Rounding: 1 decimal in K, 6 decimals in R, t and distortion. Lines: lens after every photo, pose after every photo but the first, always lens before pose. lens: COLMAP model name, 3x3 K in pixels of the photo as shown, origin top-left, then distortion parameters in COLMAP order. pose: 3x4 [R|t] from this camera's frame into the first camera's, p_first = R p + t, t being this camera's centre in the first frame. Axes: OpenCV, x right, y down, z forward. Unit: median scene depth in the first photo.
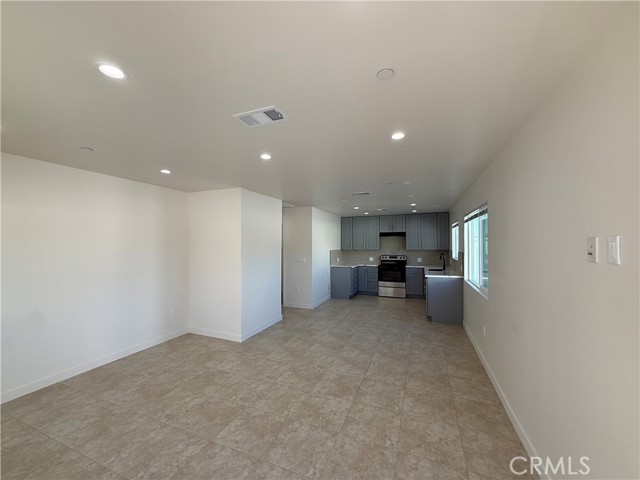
lens RADIAL K [[255.5, 0, 318.3], [0, 255.5, 242.1], [0, 0, 1]] dist [0.000854, 0.000206]
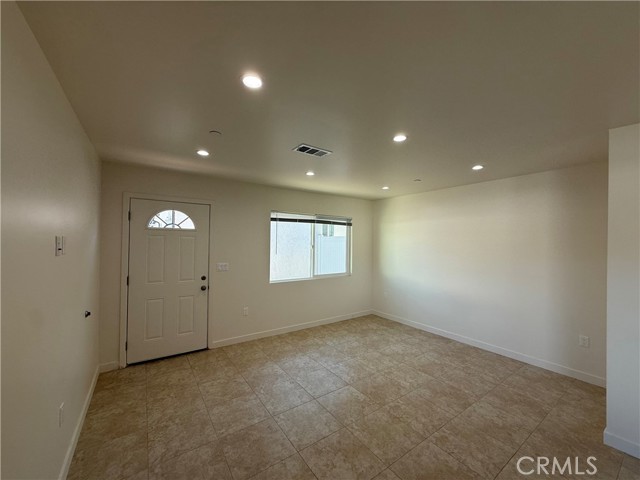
lens RADIAL K [[255.5, 0, 319.3], [0, 255.5, 239.6], [0, 0, 1]] dist [0.000854, 0.000206]
pose [[-0.550556, -0.011959, -0.834713, 0.707909], [0.000171, 0.999896, -0.014438, 0.009892], [0.834798, -0.008092, -0.550497, 1.381789]]
